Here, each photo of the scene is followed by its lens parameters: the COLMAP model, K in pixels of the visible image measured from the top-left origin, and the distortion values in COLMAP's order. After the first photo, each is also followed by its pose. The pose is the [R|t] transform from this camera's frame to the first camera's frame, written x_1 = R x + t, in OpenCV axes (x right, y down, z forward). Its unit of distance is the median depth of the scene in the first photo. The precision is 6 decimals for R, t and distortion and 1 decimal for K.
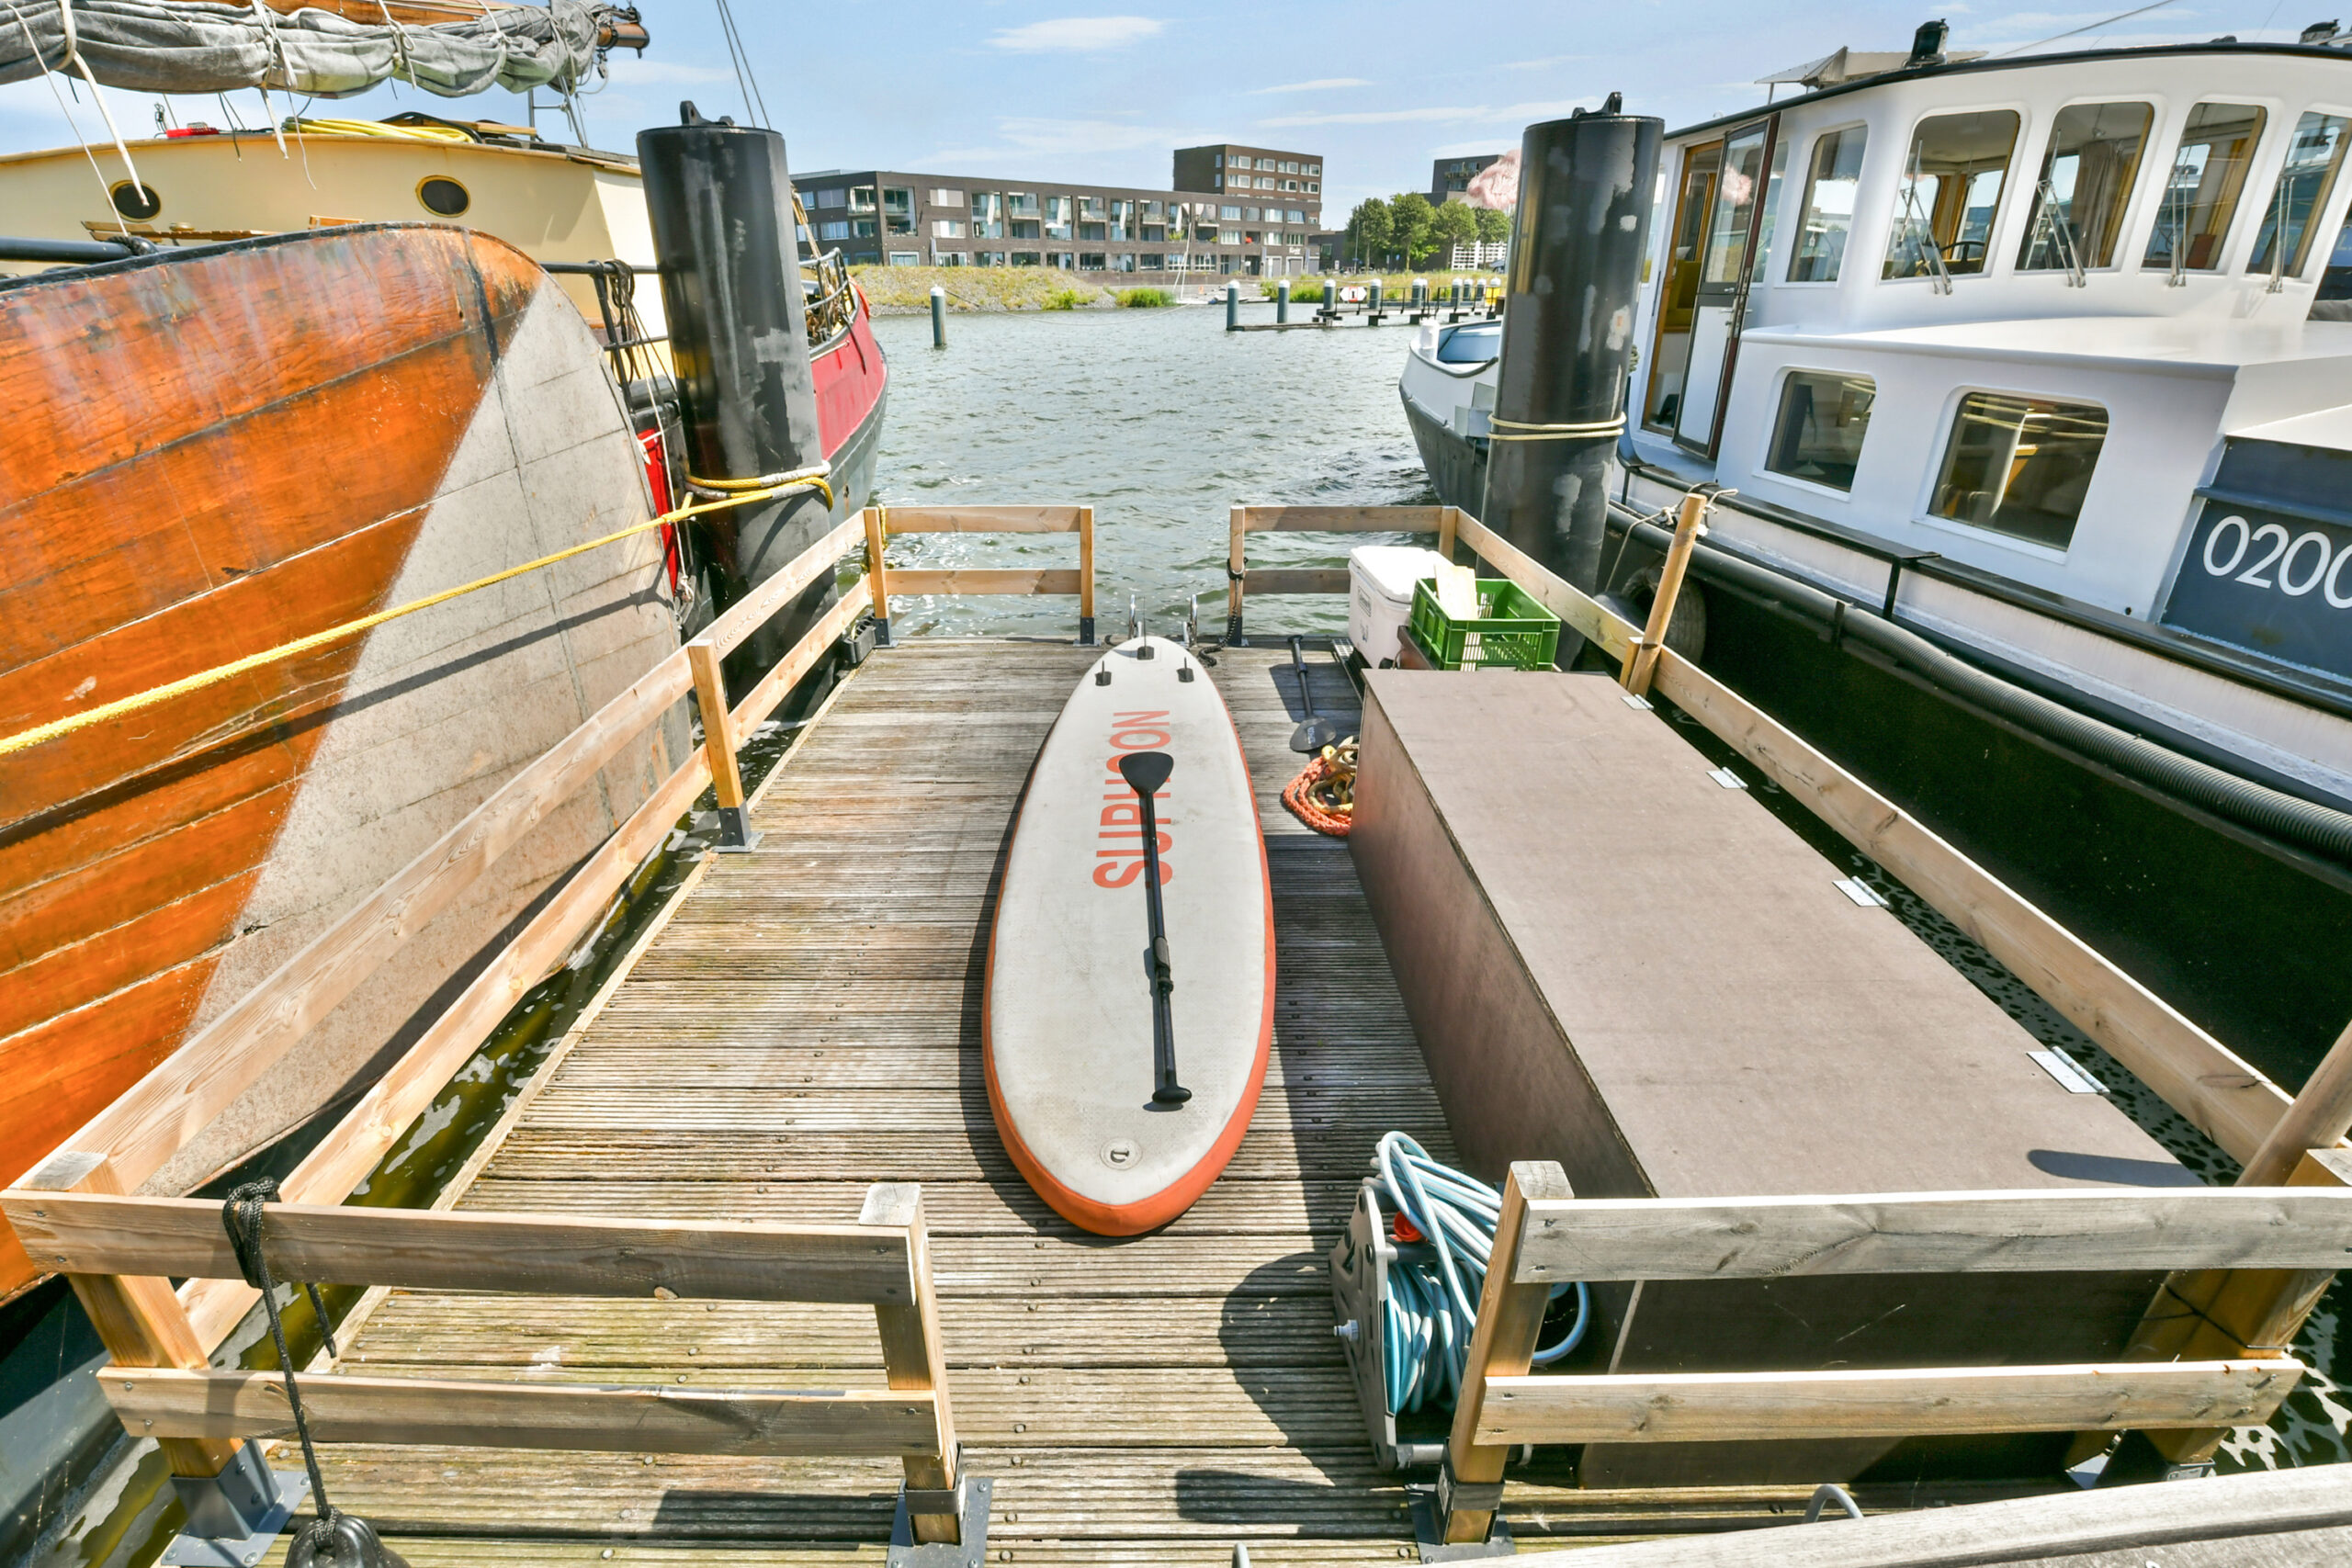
lens RADIAL K [[1130.5, 0, 1124.1], [0, 1130.5, 784.1], [0, 0, 1]] dist [-0.018597, 0.000226]
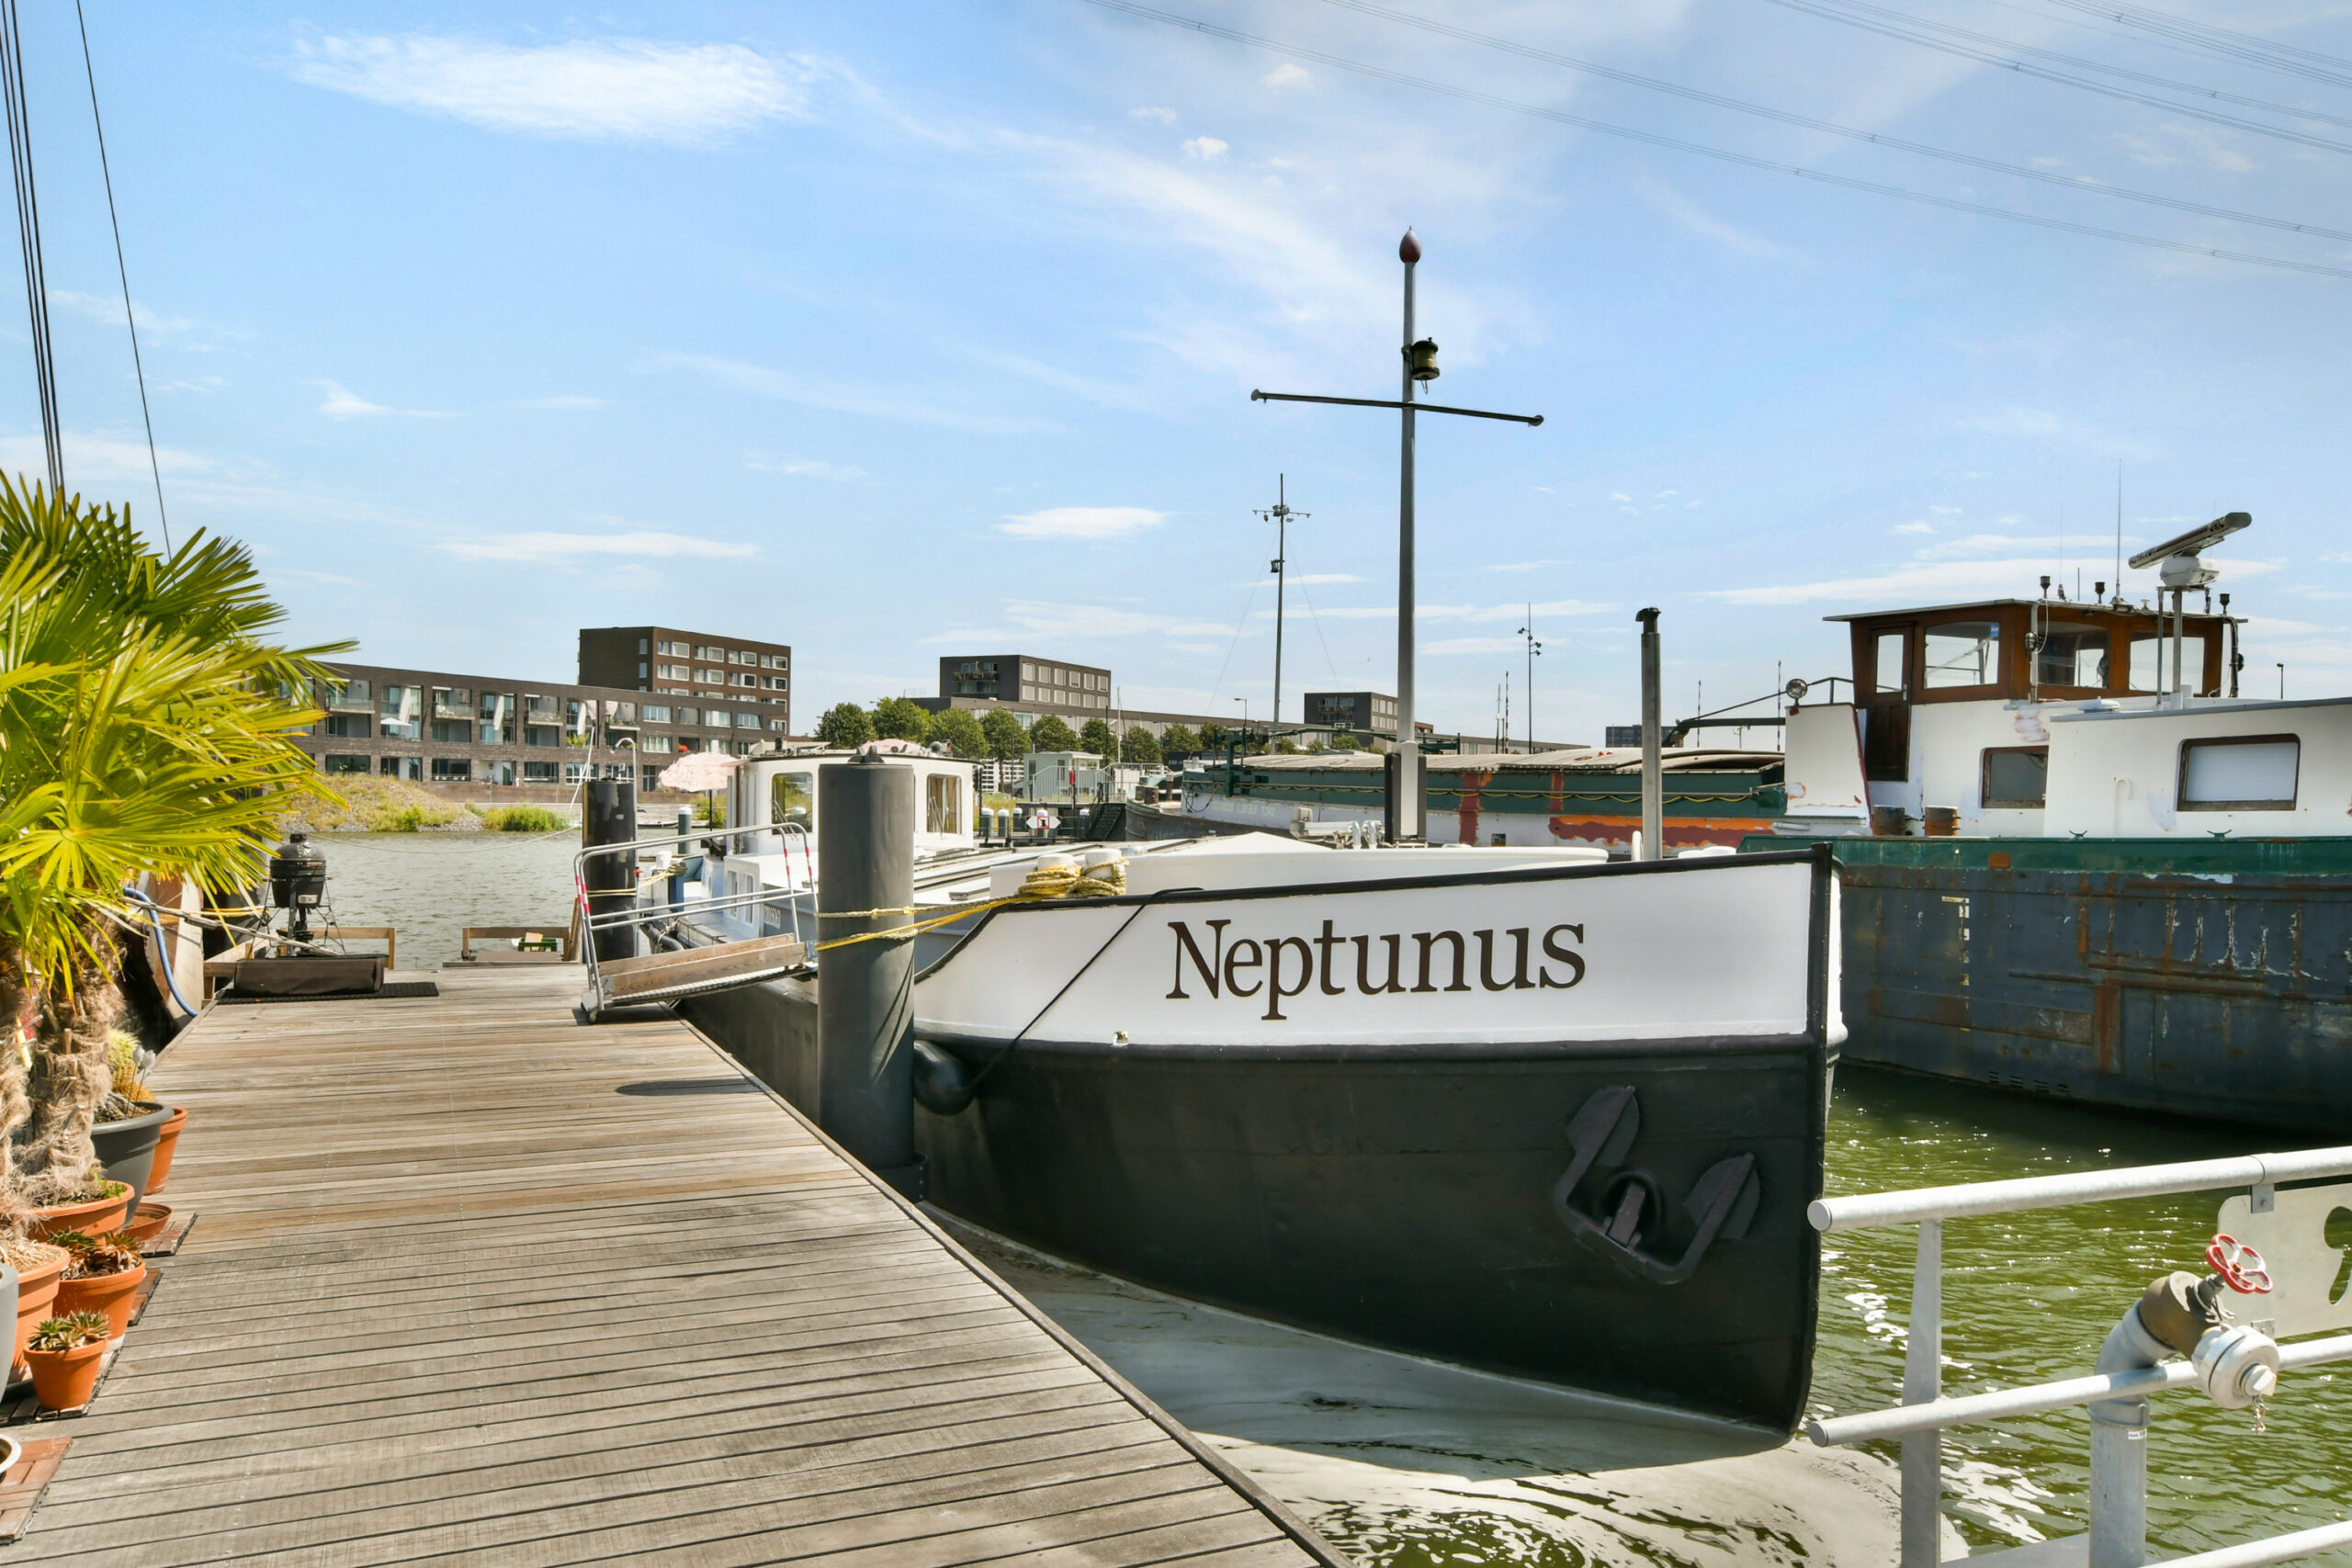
lens RADIAL K [[1796.9, 0, 1171.1], [0, 1796.9, 788.3], [0, 0, 1]] dist [-0.001688, 0.038436]
pose [[0.937688, 0.025356, 0.346551, 0.005230], [0.120212, 0.912078, -0.391999, 0.044952], [-0.326021, 0.409233, 0.852196, -0.108865]]
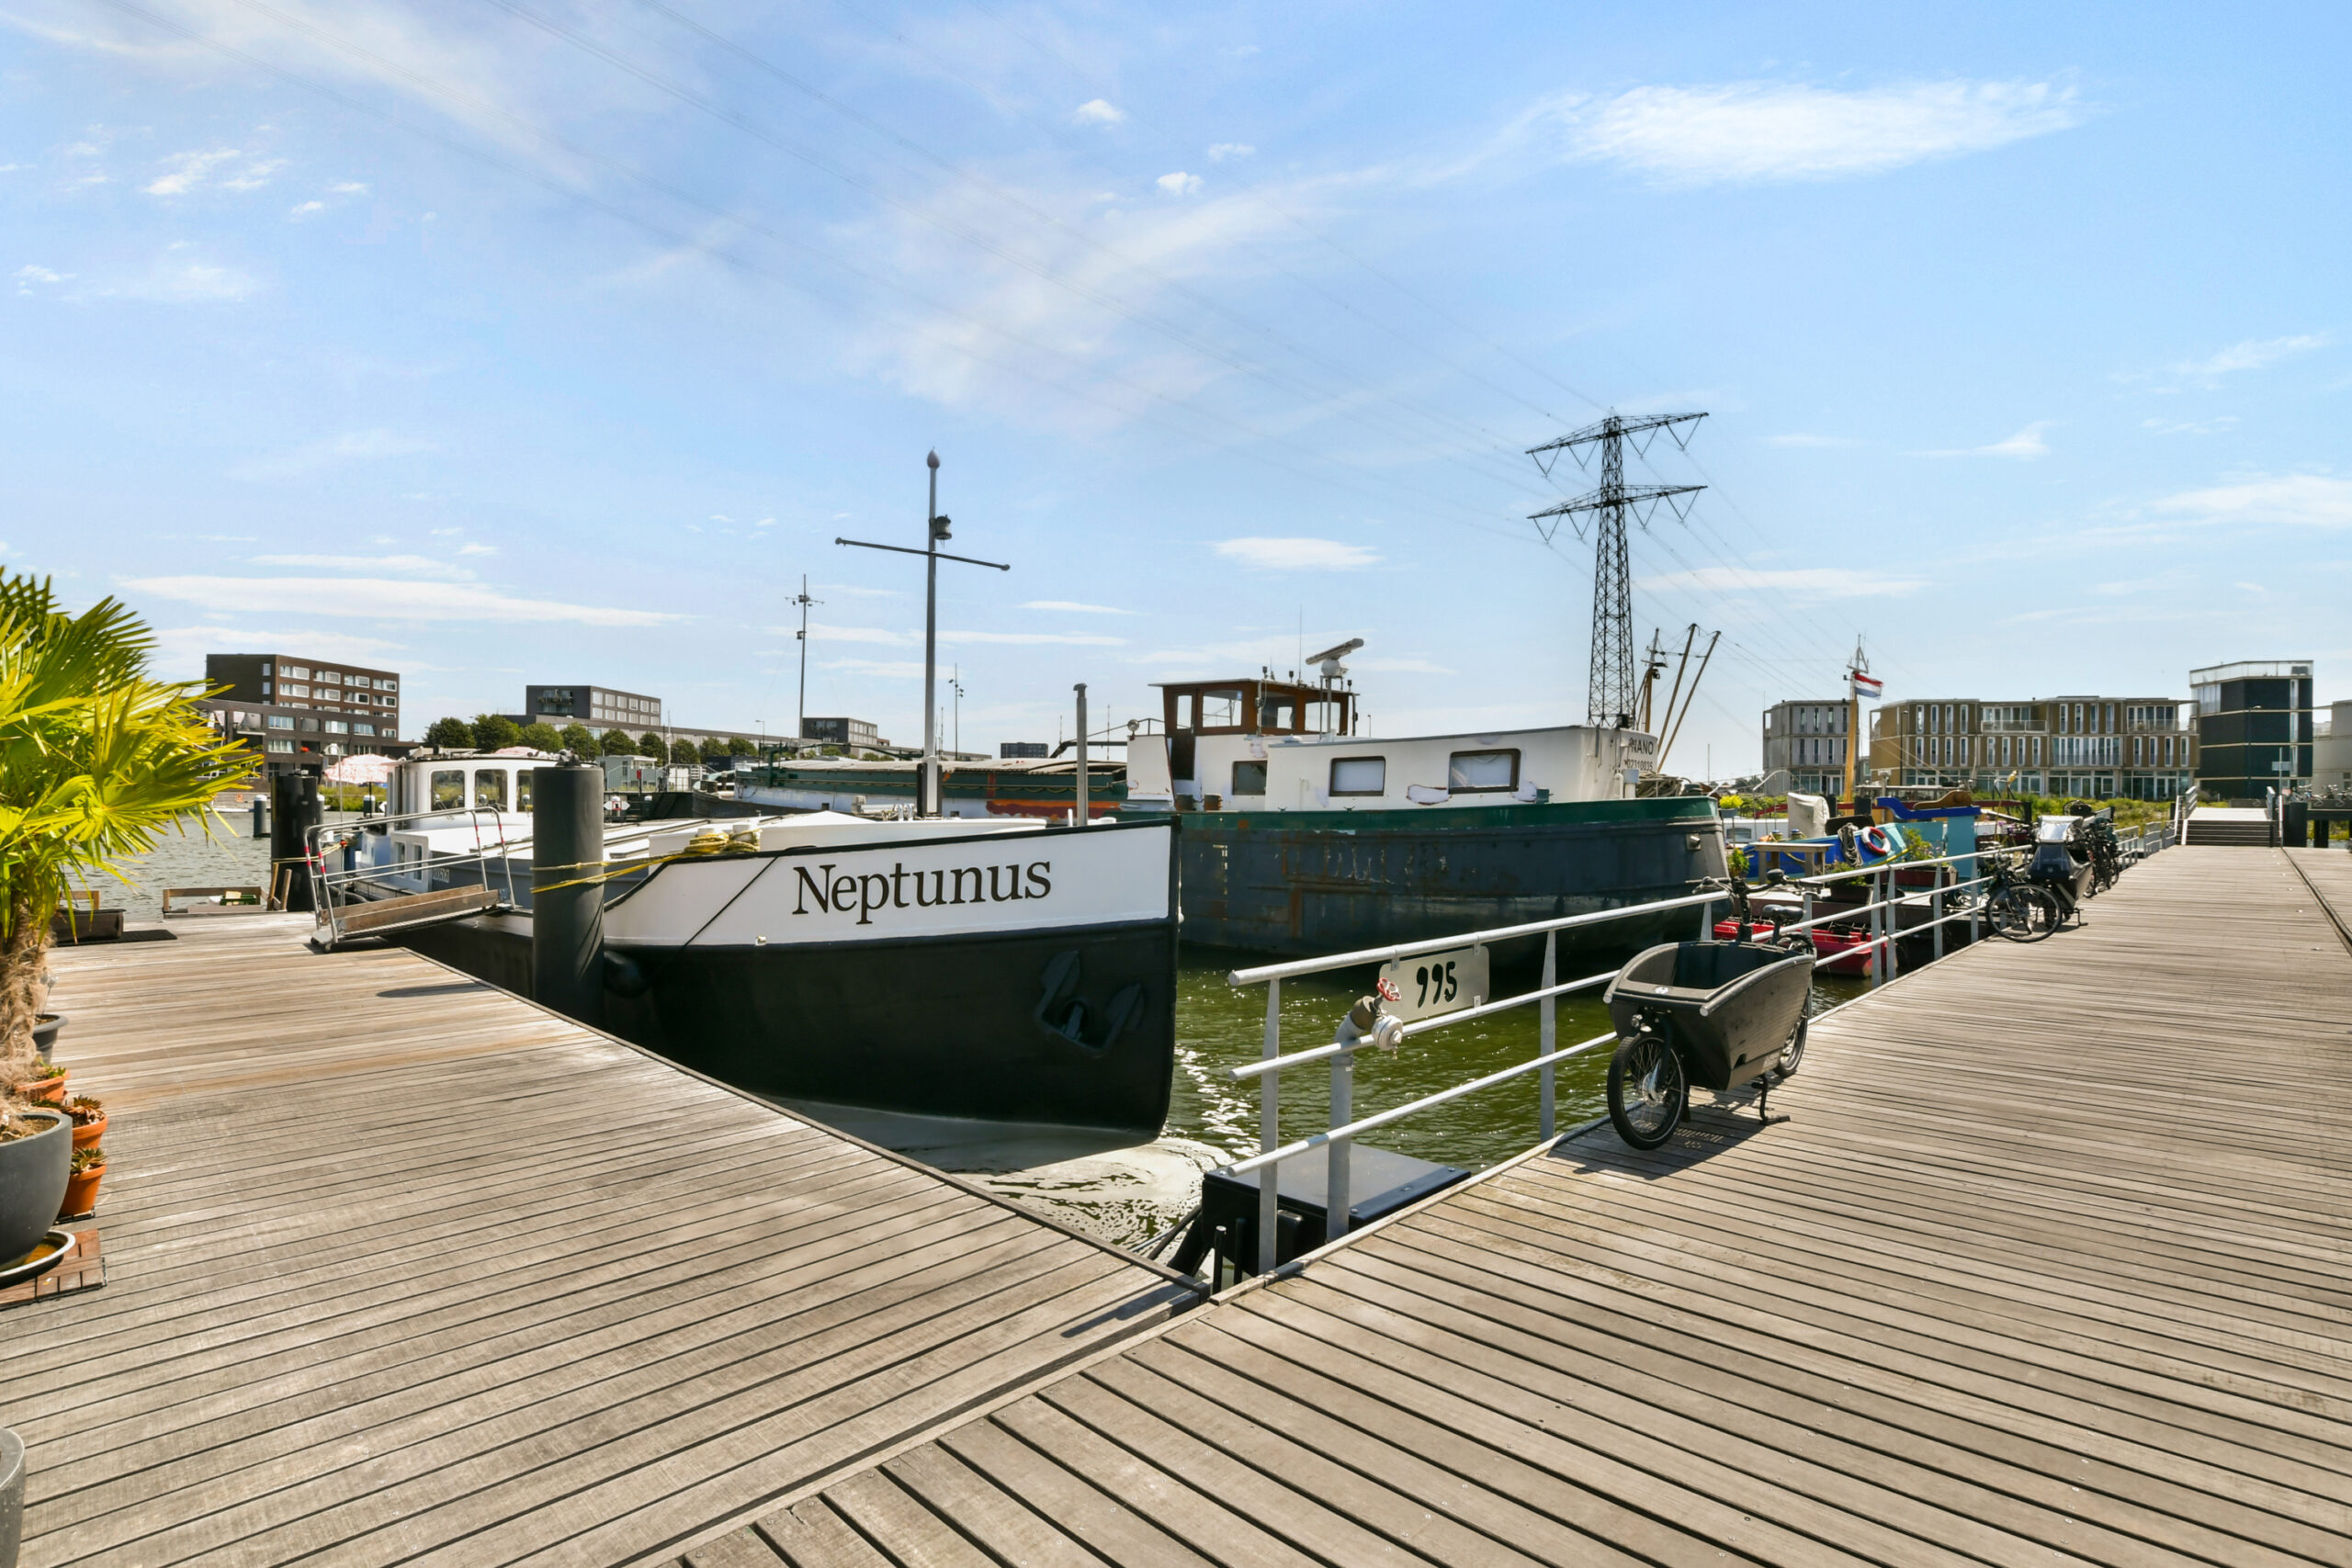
lens RADIAL K [[1161.4, 0, 1176.0], [0, 1161.4, 784.0], [0, 0, 1]] dist [-0.015289, -0.000222]
pose [[0.737508, 0.026442, 0.674820, -0.001828], [0.256878, 0.913142, -0.316521, 0.046699], [-0.624576, 0.406783, 0.666658, -0.112737]]
